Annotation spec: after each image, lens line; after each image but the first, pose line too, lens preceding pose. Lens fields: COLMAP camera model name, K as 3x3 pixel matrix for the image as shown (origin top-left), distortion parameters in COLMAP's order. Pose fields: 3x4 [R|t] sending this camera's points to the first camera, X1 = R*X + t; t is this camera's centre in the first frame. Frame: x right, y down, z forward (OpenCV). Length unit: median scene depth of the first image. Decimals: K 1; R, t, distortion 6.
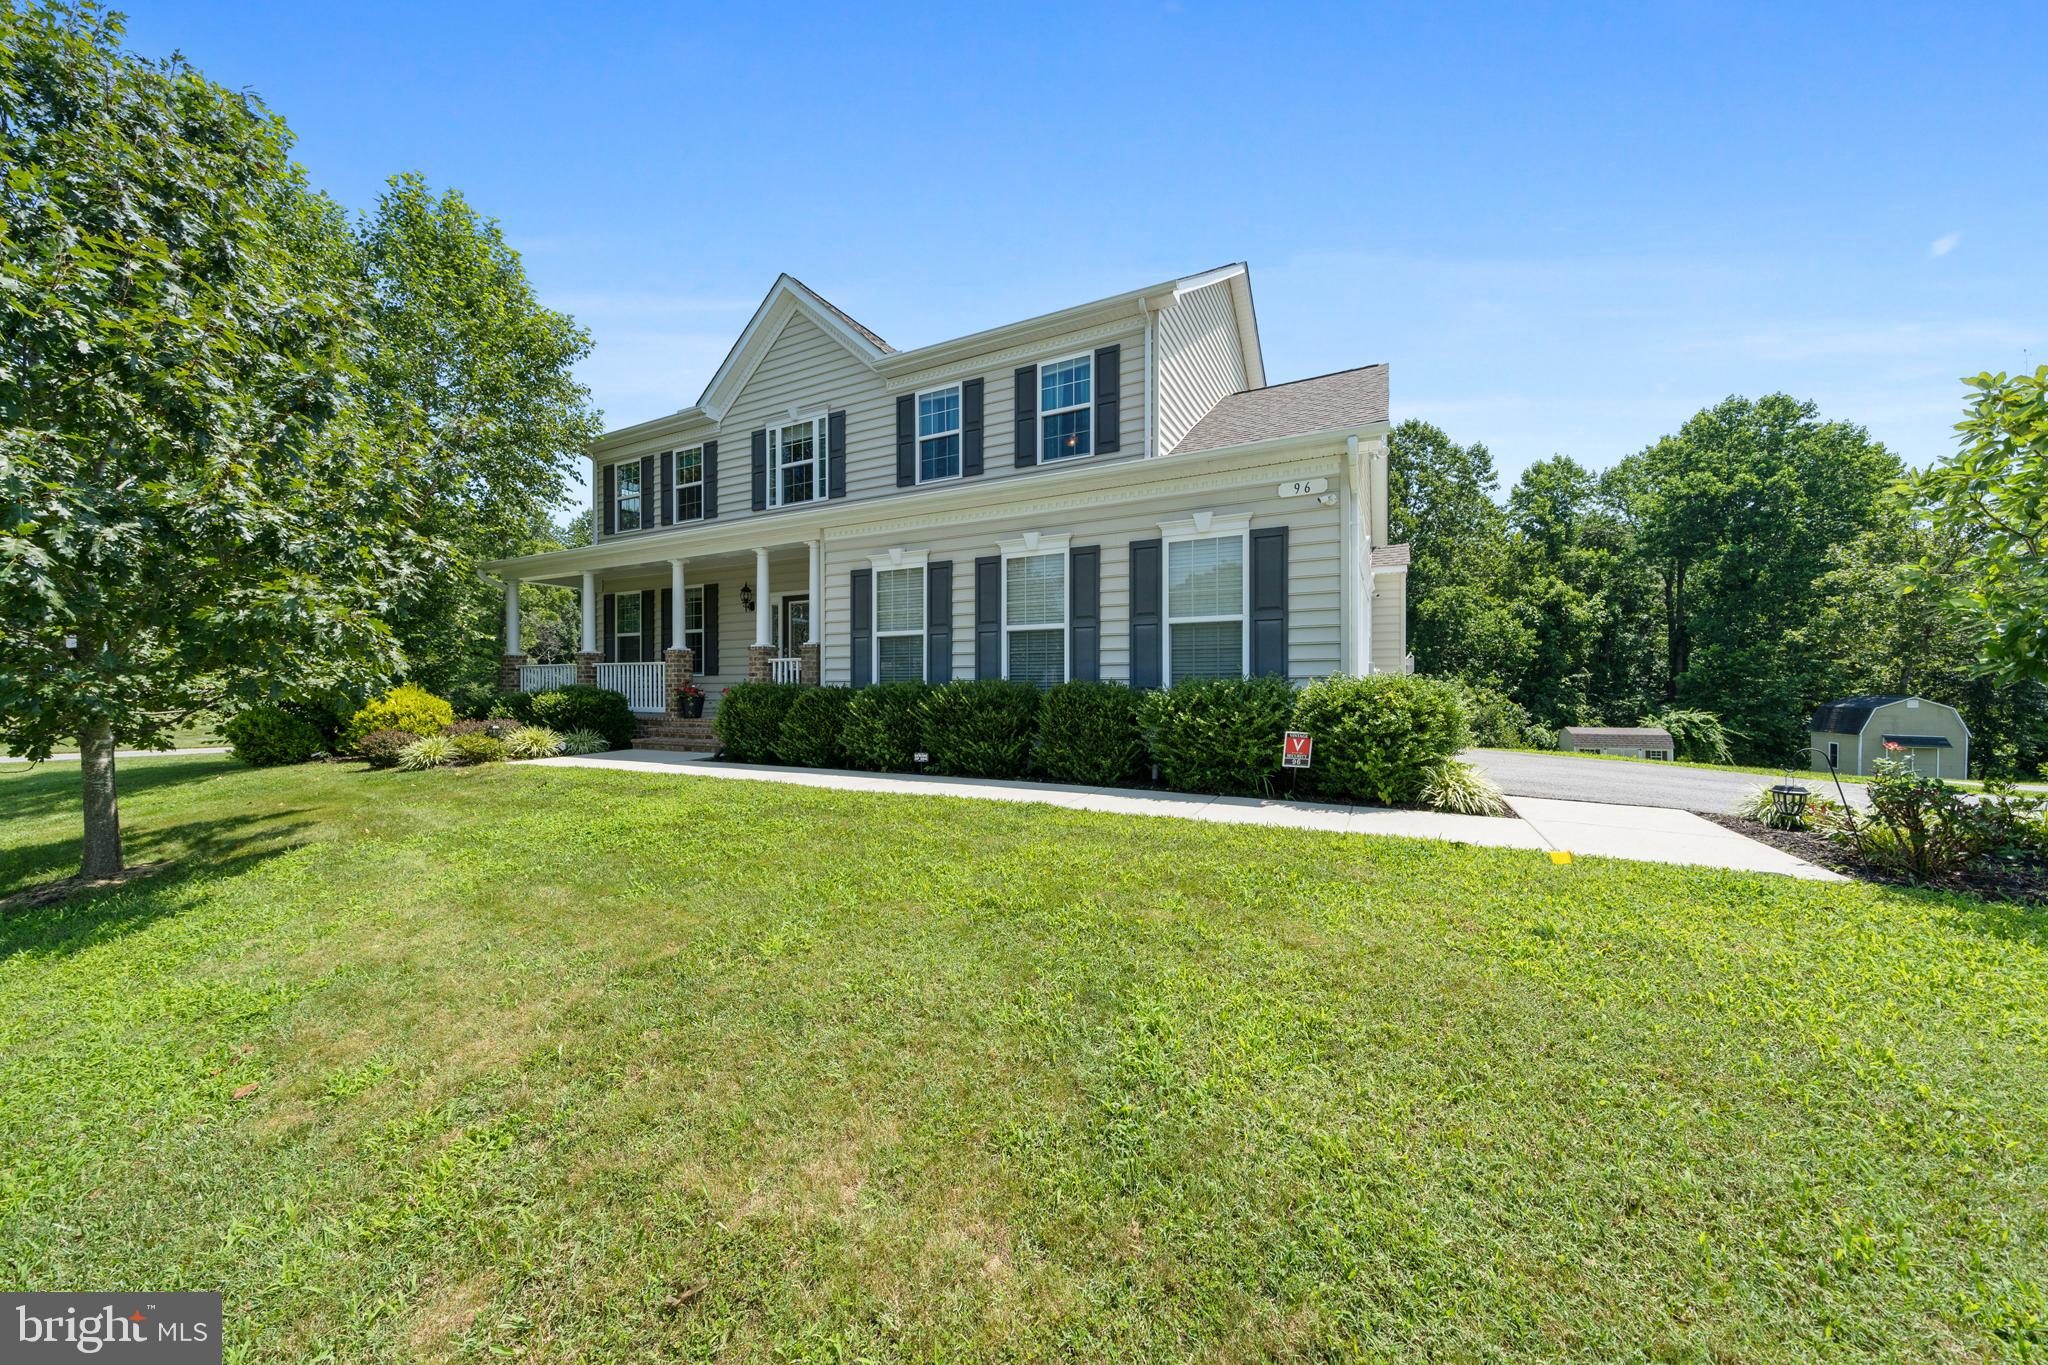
lens RADIAL K [[662.6, 0, 1046.4], [0, 662.6, 680.2], [0, 0, 1]] dist [0.010640, 0.000016]
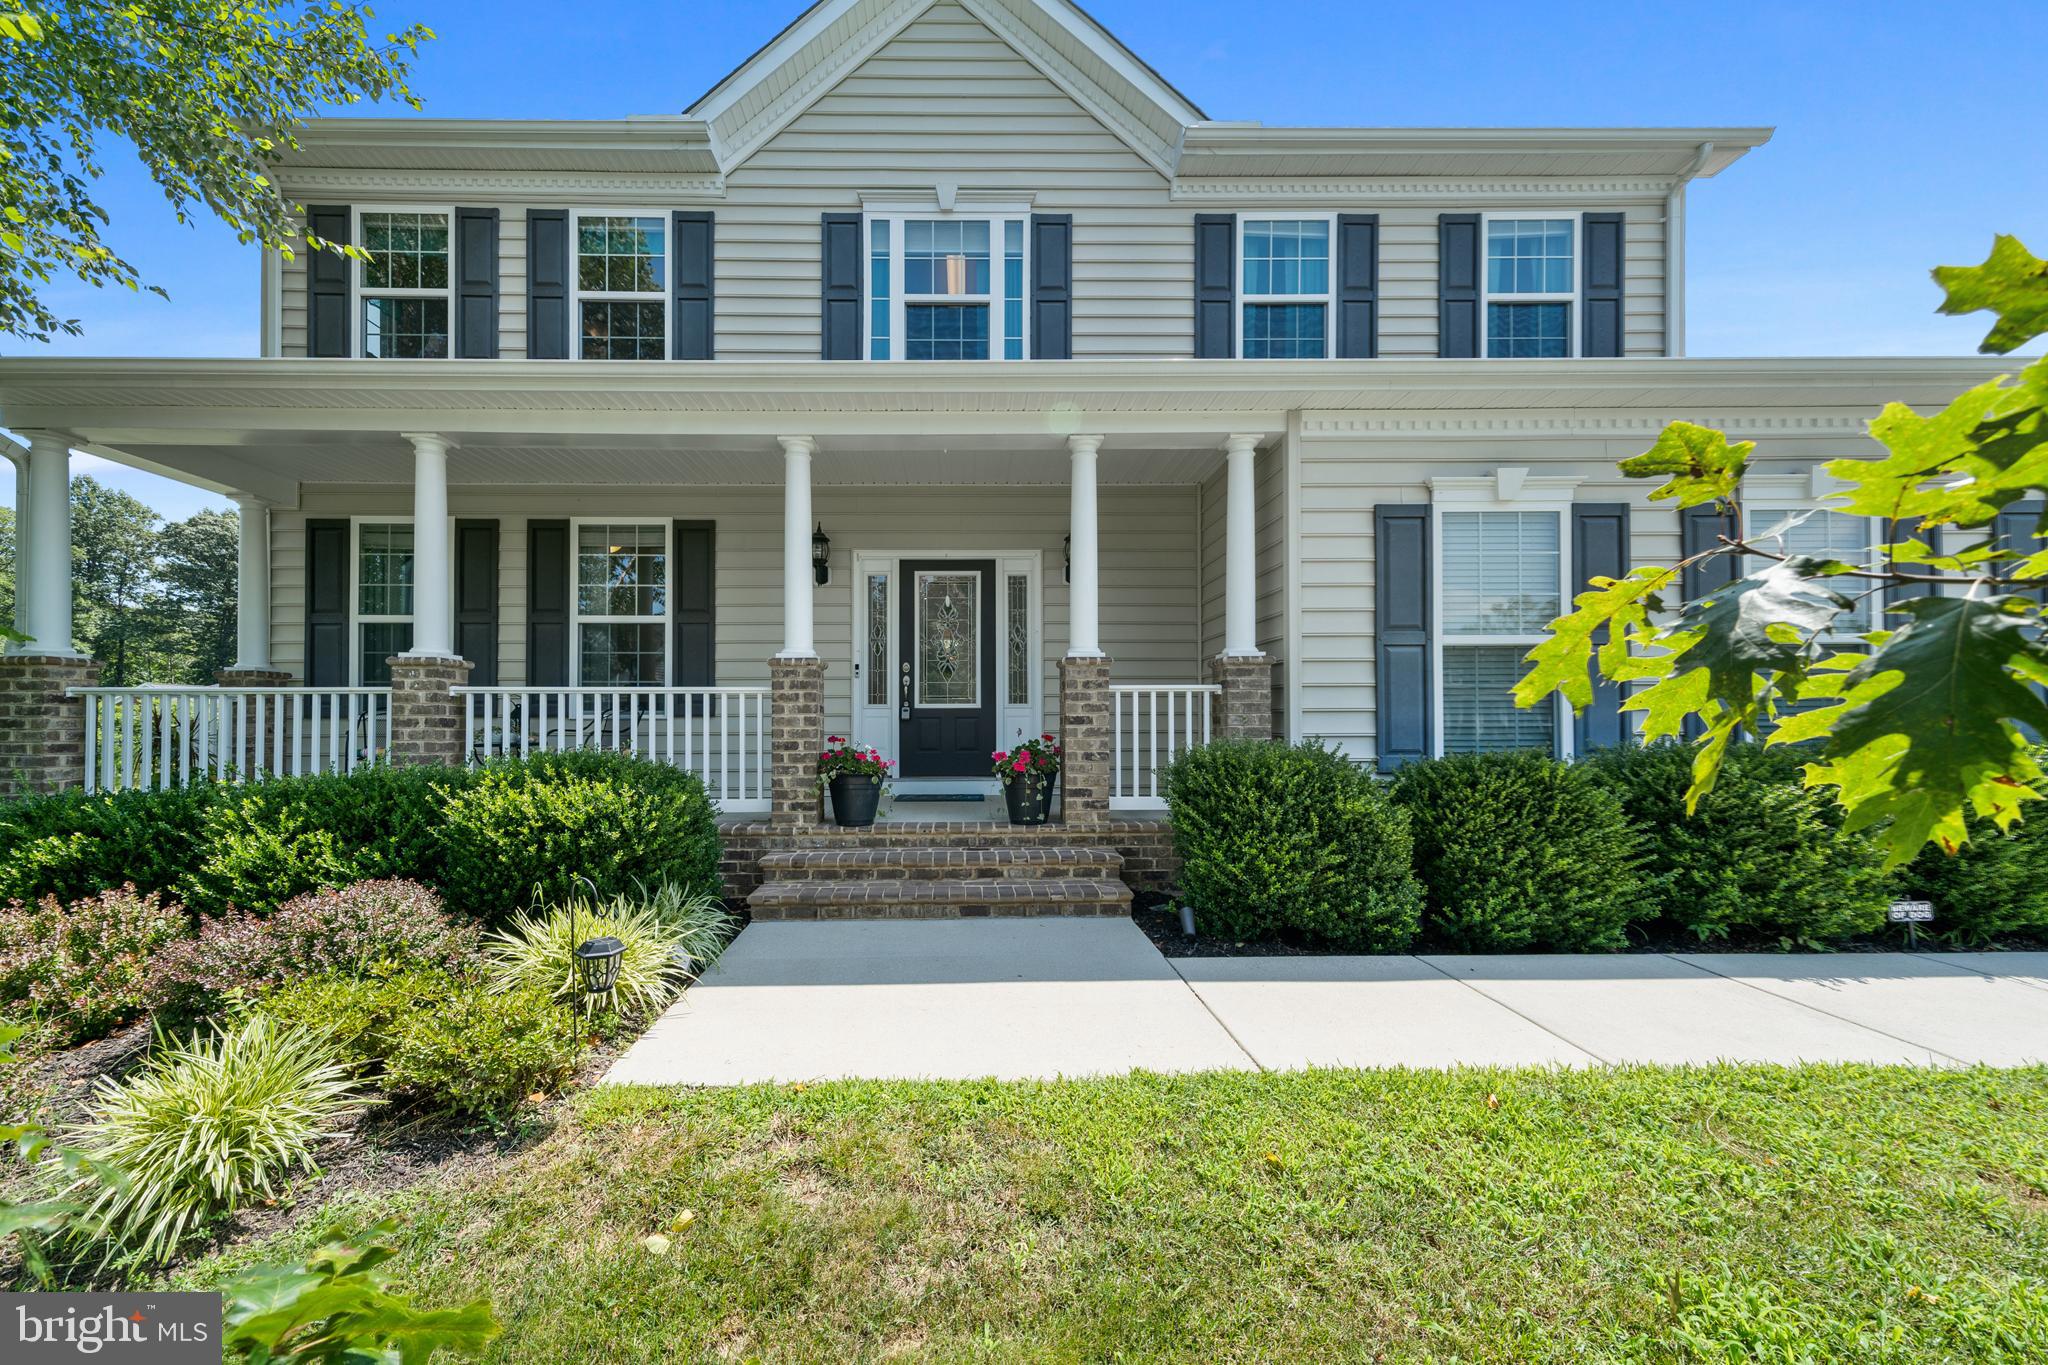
lens RADIAL K [[716.4, 0, 1026.9], [0, 716.4, 709.4], [0, 0, 1]] dist [0.012934, -0.001920]
pose [[0.894825, 0.004848, 0.446391, -0.678538], [-0.002381, 0.999979, -0.006088, -0.012958], [-0.446411, 0.004385, 0.894817, 0.585349]]
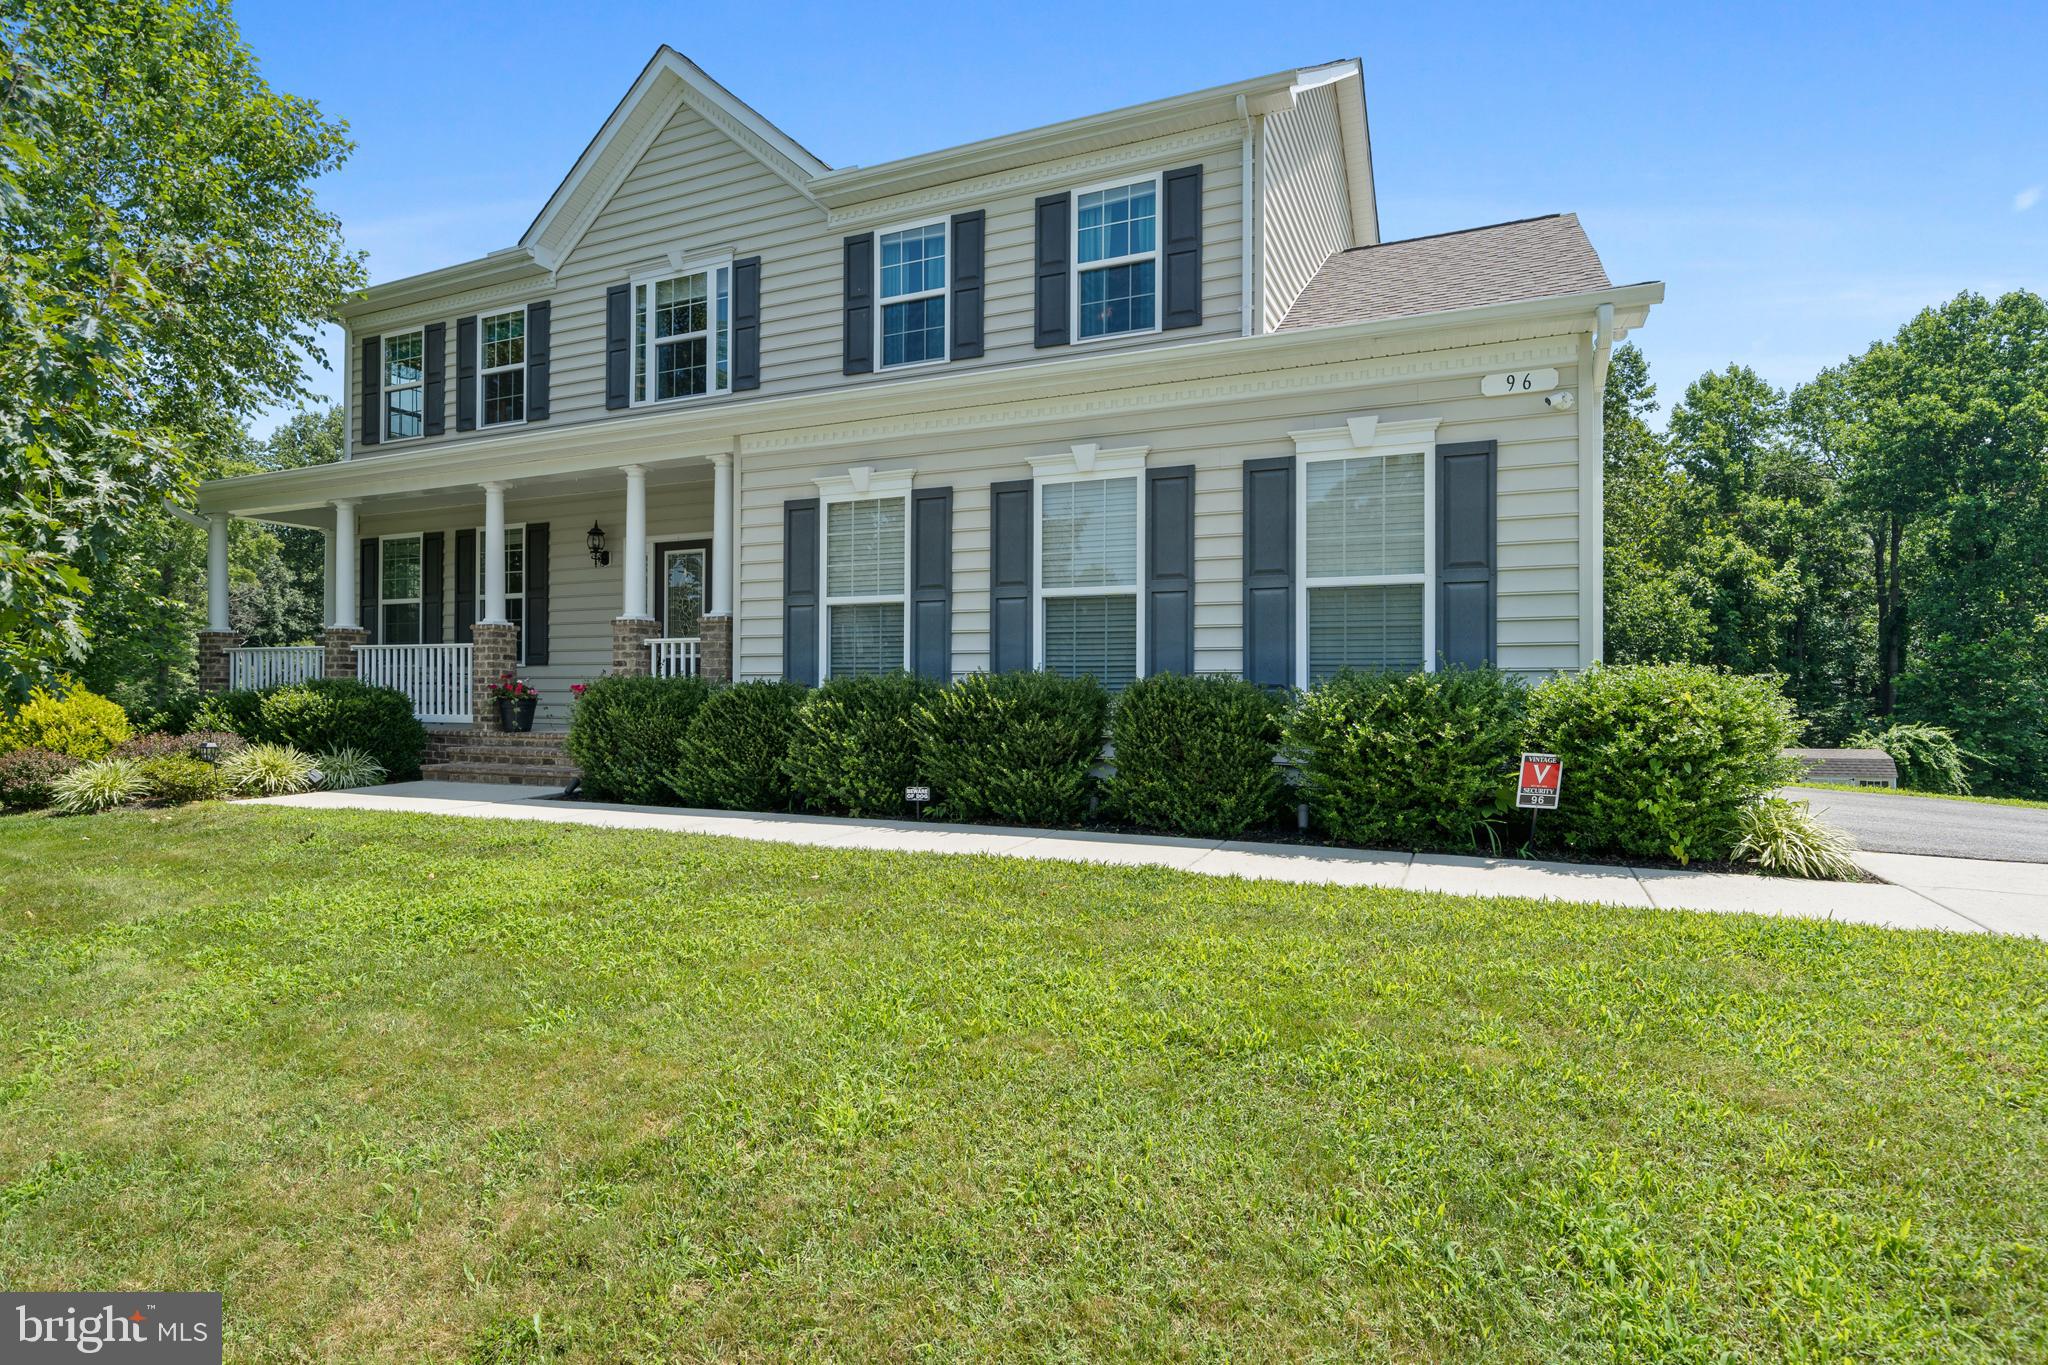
lens RADIAL K [[982.2, 0, 1054.9], [0, 982.2, 677.1], [0, 0, 1]] dist [-0.010706, 0.002196]
pose [[0.998259, 0.005325, 0.058744, -0.081541], [-0.005204, 0.999984, -0.002214, 0.004097], [-0.058755, 0.001904, 0.998271, 0.038969]]
